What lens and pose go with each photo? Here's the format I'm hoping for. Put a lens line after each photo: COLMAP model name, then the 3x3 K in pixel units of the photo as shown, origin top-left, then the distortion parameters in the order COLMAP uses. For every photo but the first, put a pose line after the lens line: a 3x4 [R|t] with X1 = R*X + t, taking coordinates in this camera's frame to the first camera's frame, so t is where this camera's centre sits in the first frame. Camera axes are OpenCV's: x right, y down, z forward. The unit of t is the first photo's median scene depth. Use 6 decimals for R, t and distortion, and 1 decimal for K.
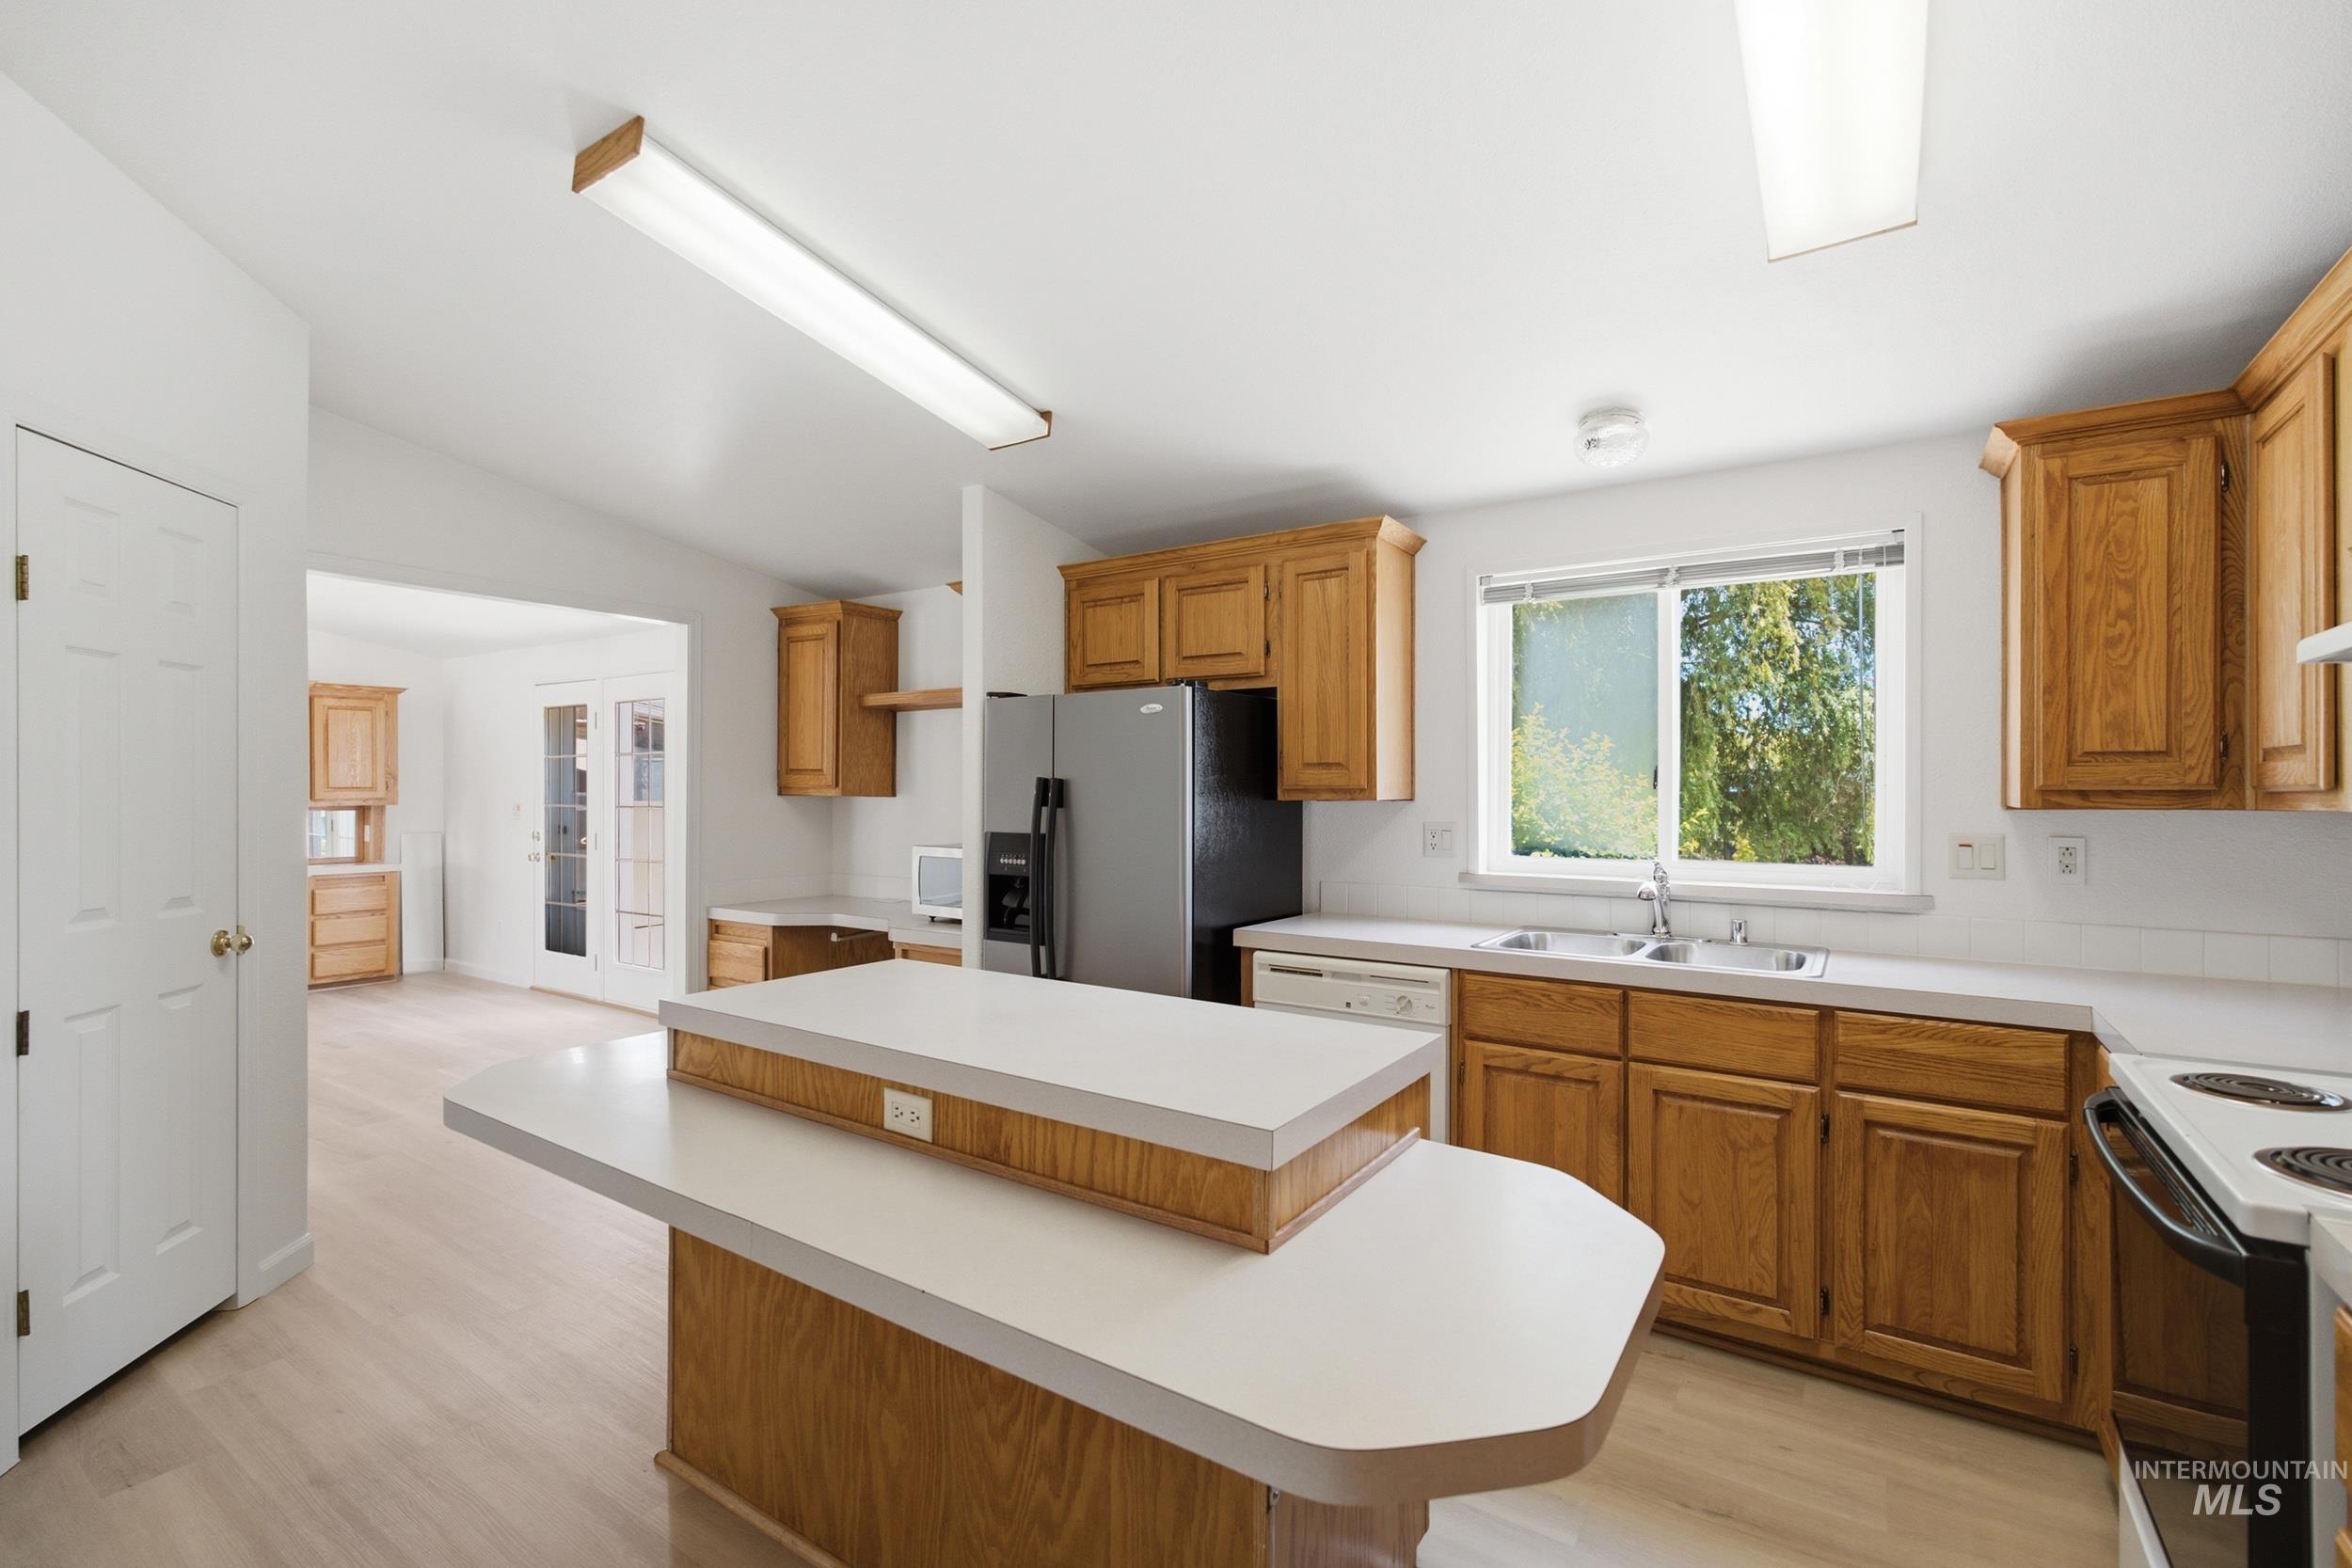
lens RADIAL K [[1037.5, 0, 1177.4], [0, 1037.5, 787.5], [0, 0, 1]] dist [0.001935, 0.000111]
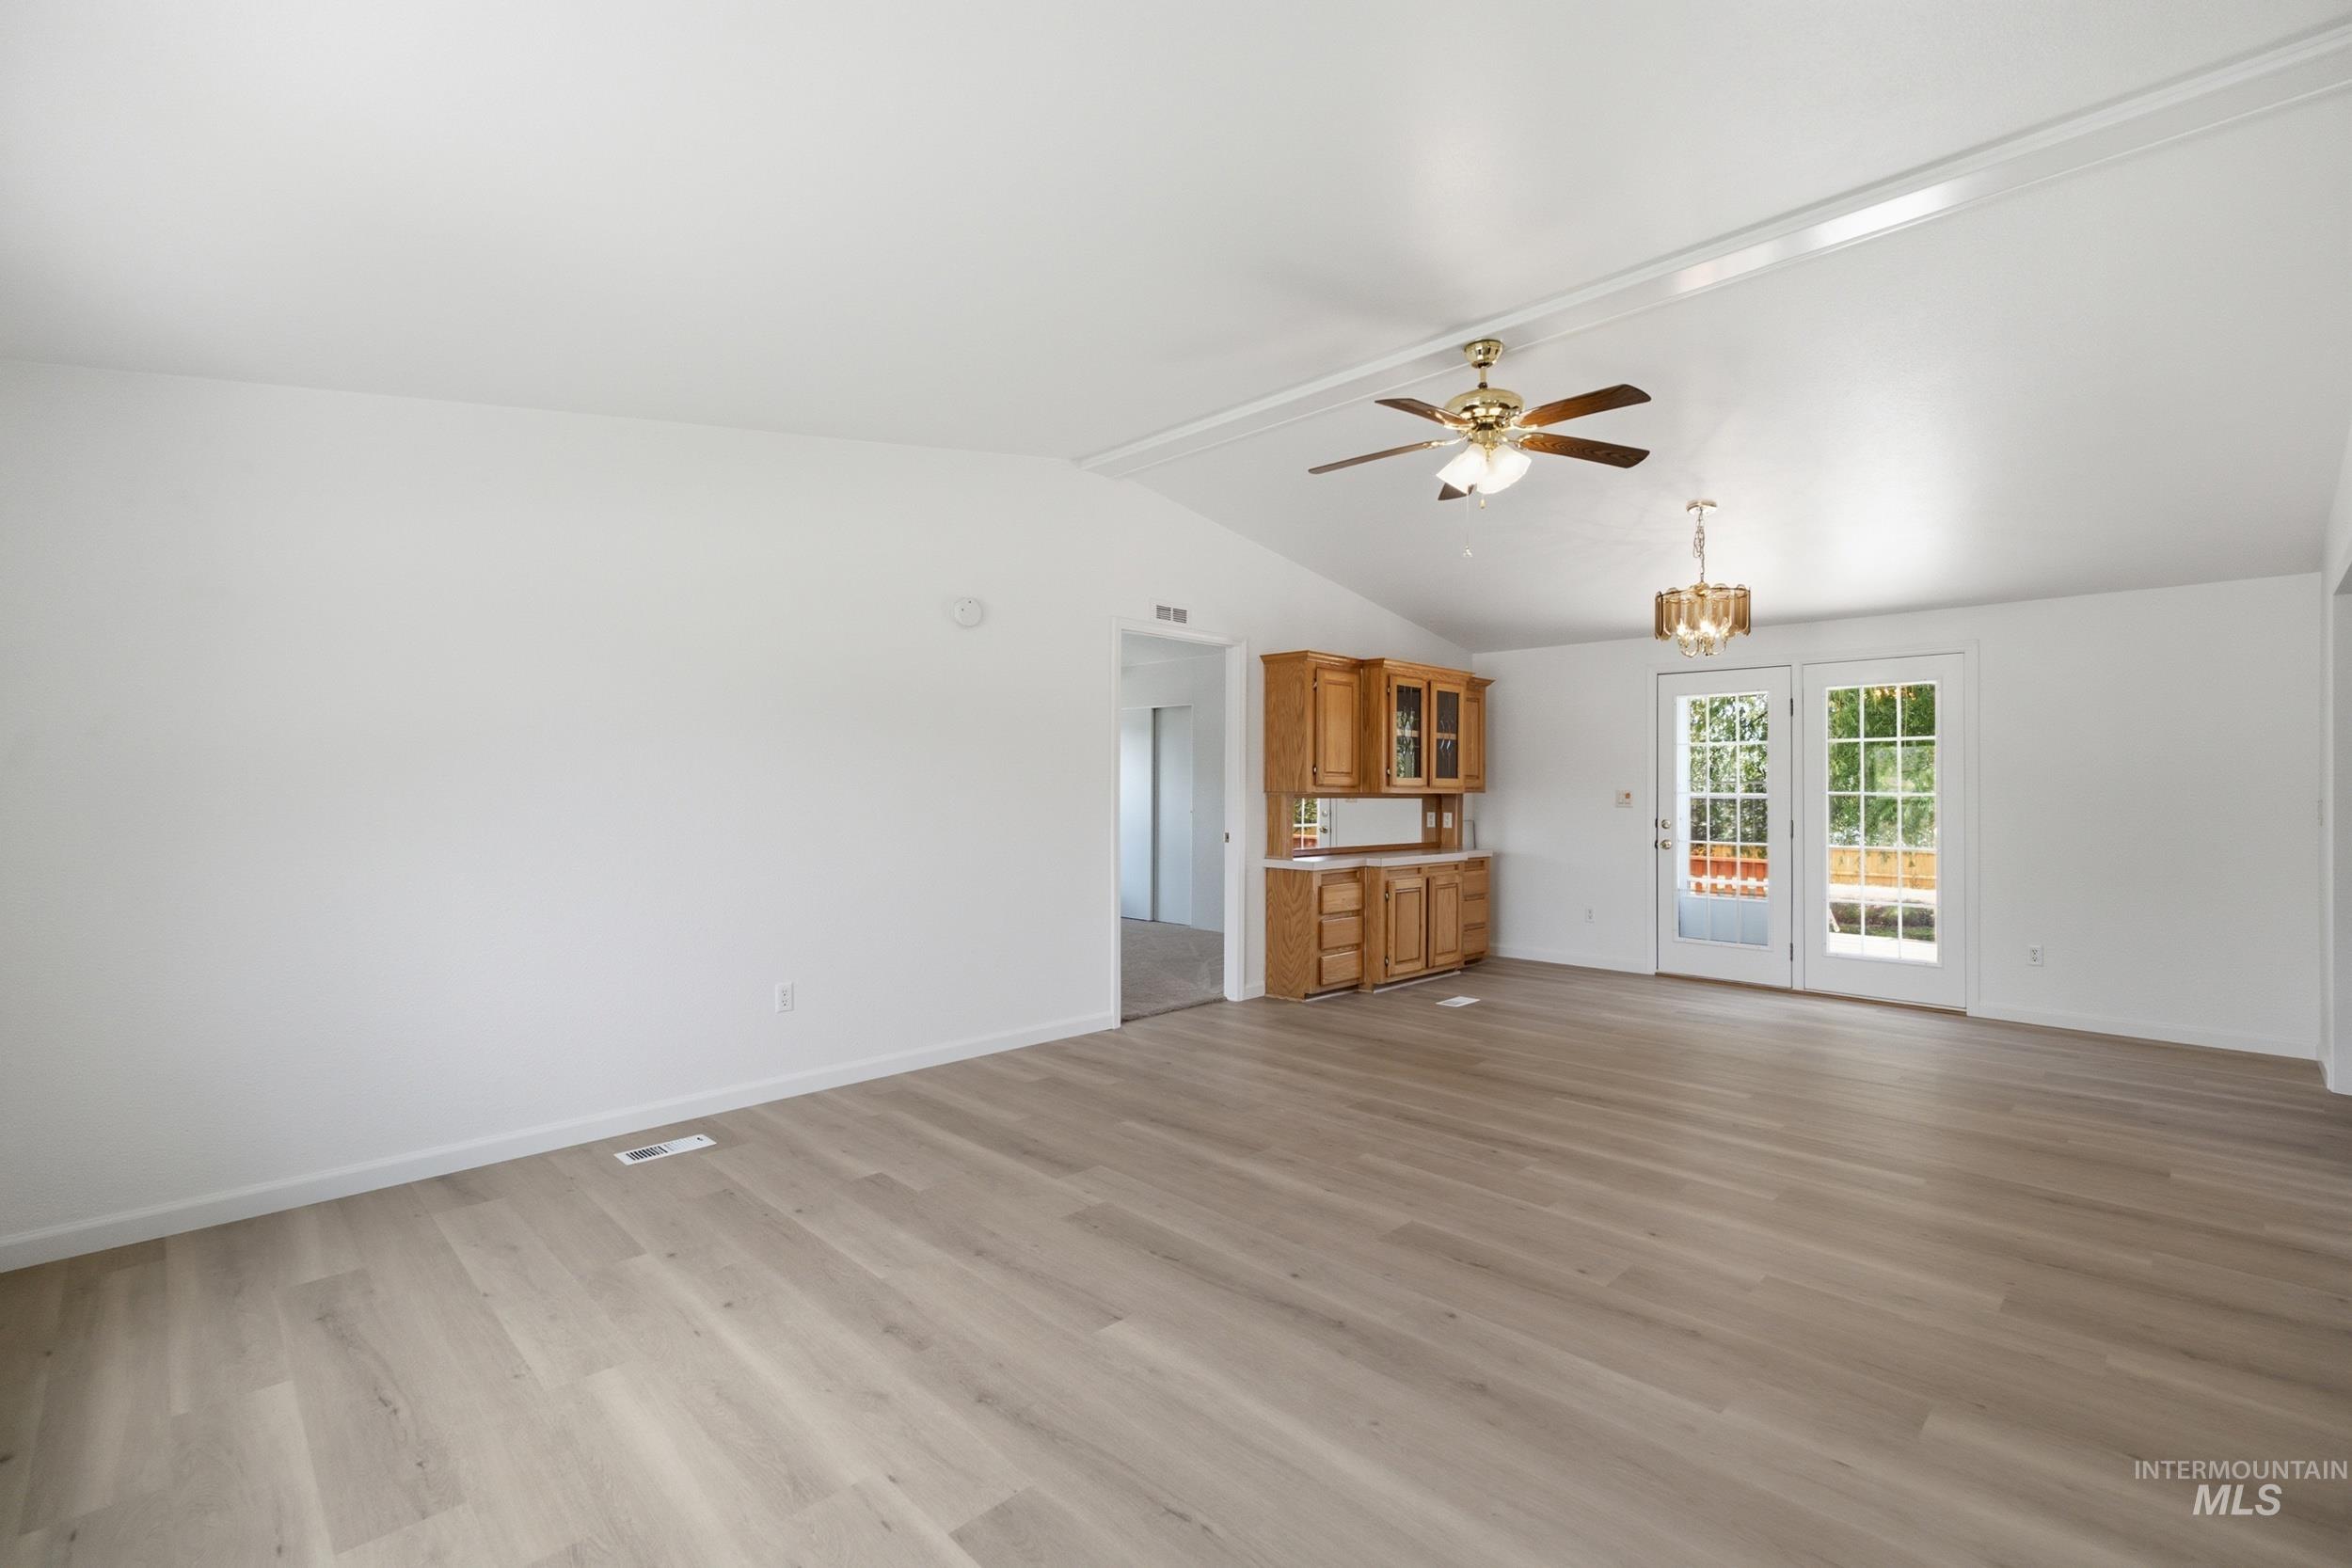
lens RADIAL K [[1032.6, 0, 1181.1], [0, 1032.6, 782.2], [0, 0, 1]] dist [0.000629, -0.000531]
pose [[0.981319, 0.001703, -0.192381, -1.839041], [-0.003589, 0.999949, -0.009455, 0.036069], [0.192355, 0.009969, 0.981275, -0.163827]]
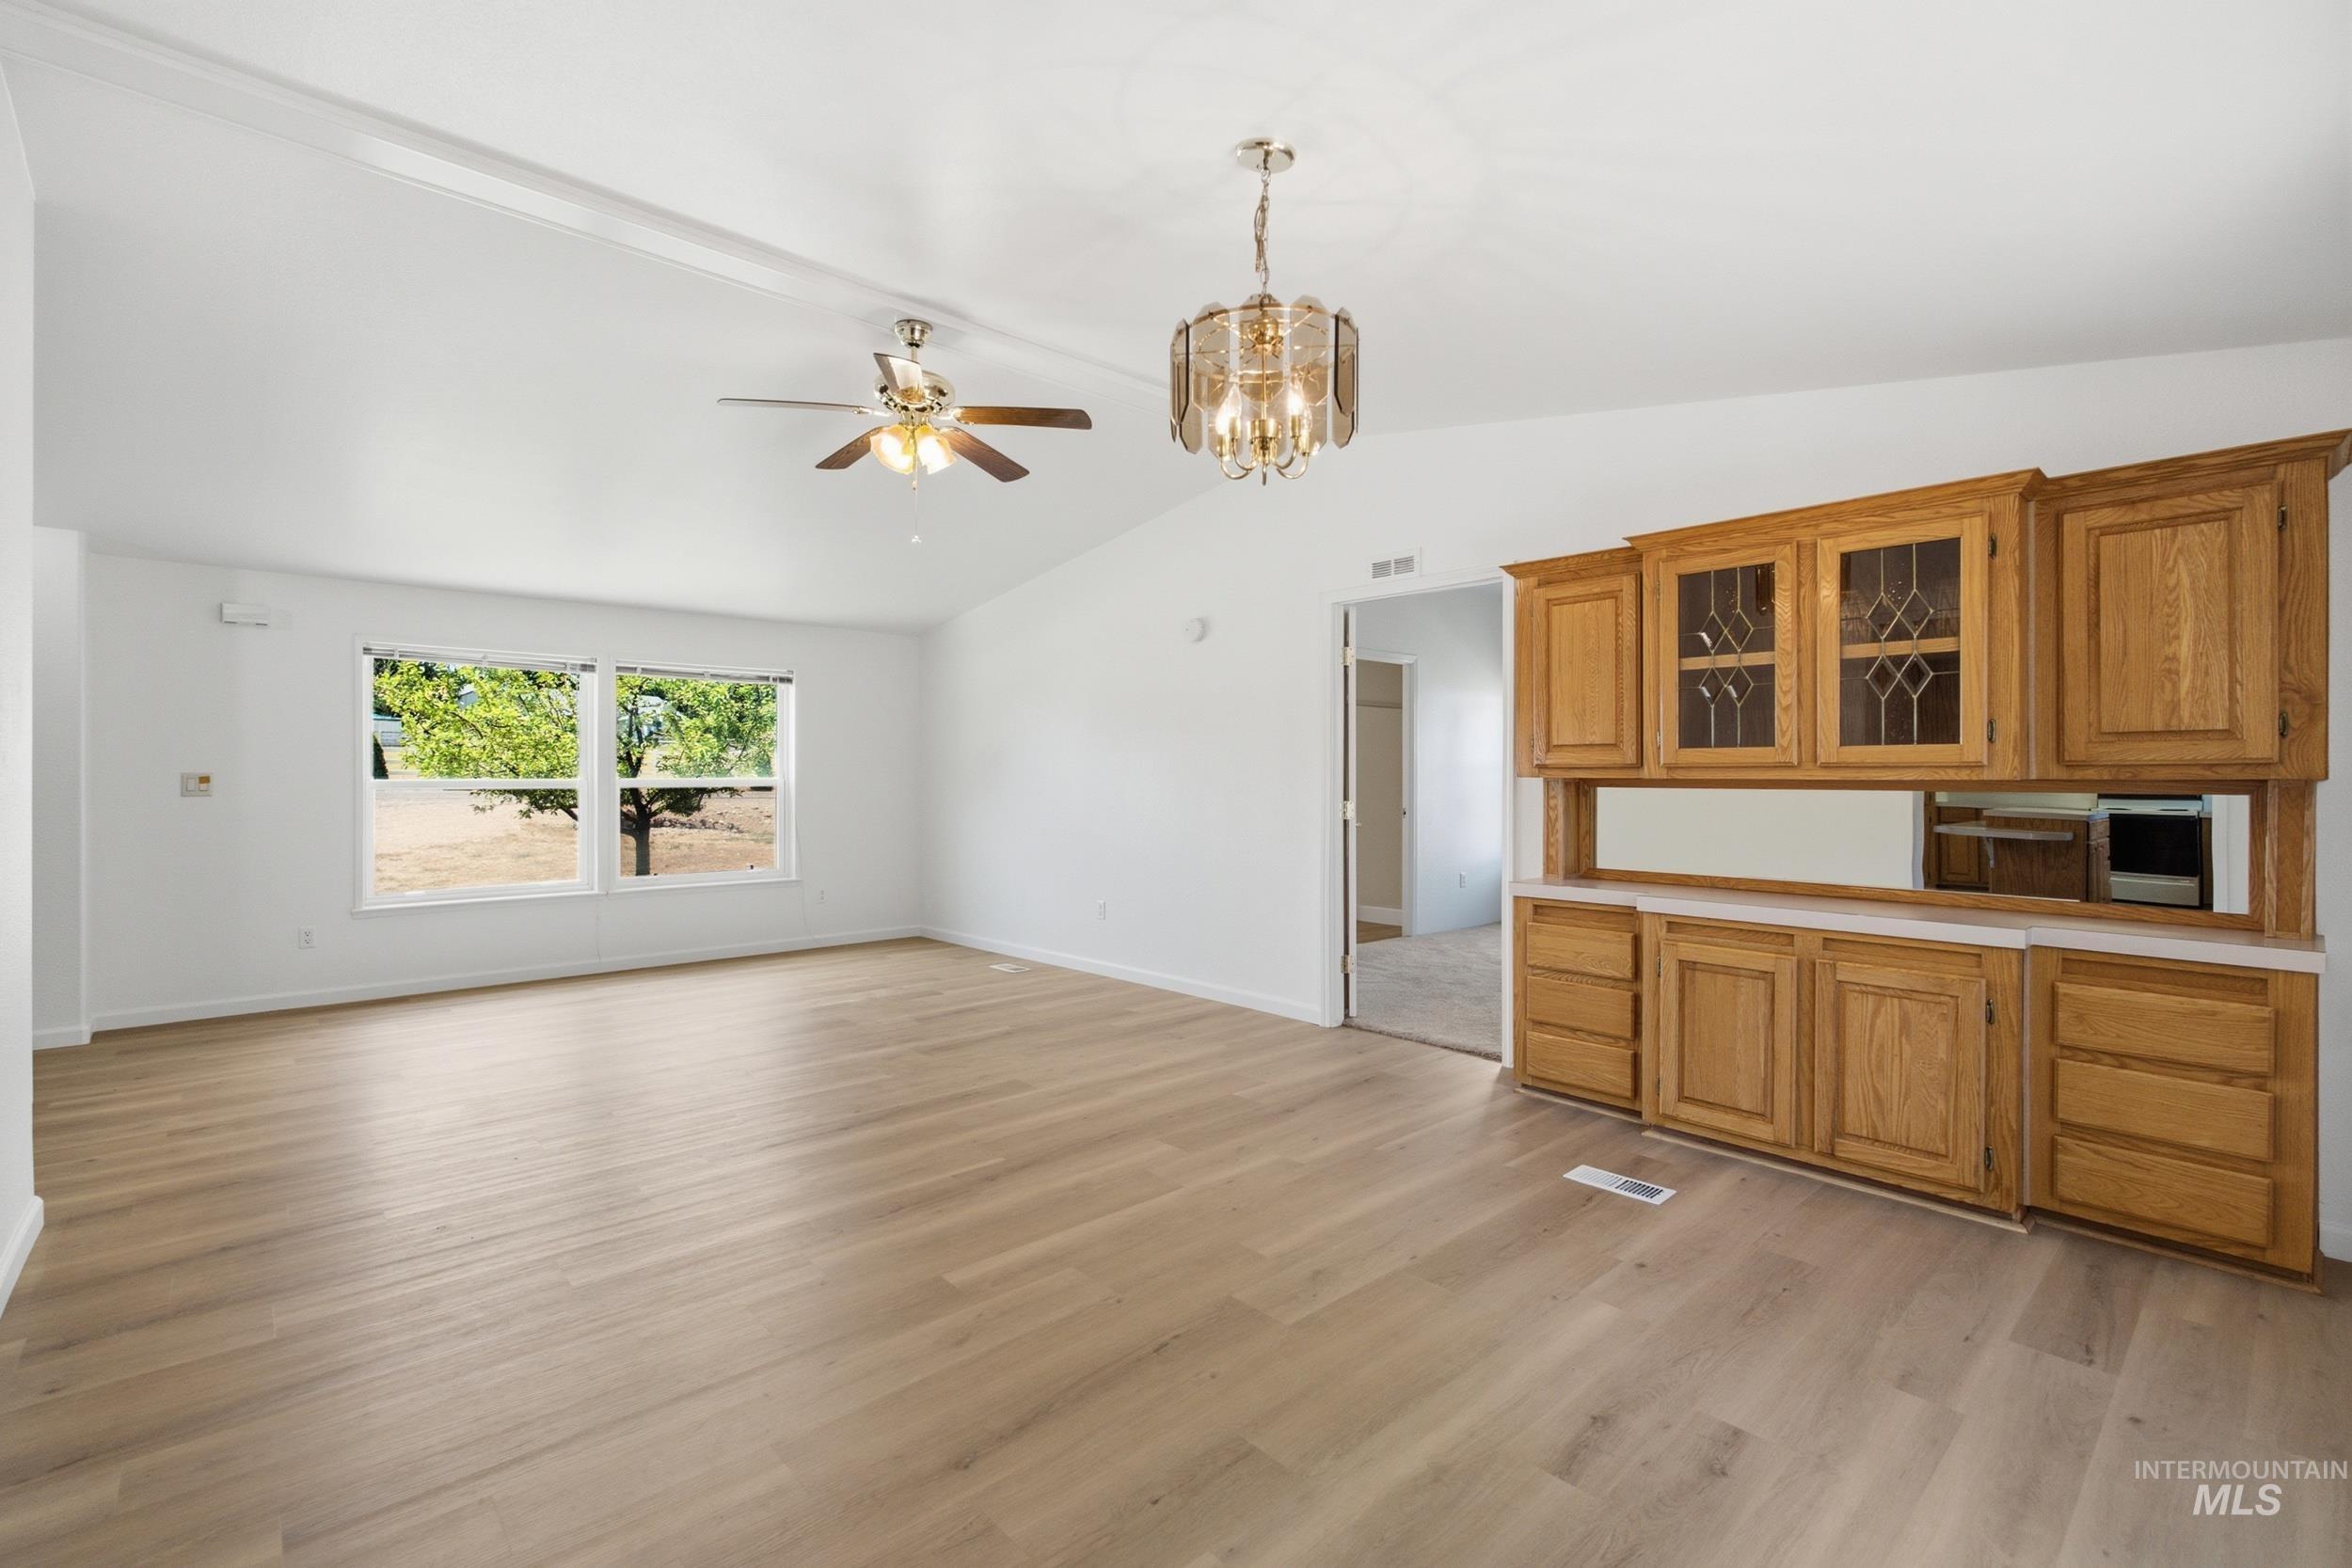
lens RADIAL K [[1037.5, 0, 1177.4], [0, 1037.5, 787.5], [0, 0, 1]] dist [0.001935, 0.000111]
pose [[-0.234253, 0.009802, -0.972126, -0.710327], [-0.004433, 0.999928, 0.011150, 0.036251], [0.972165, 0.006922, -0.234193, 1.536715]]
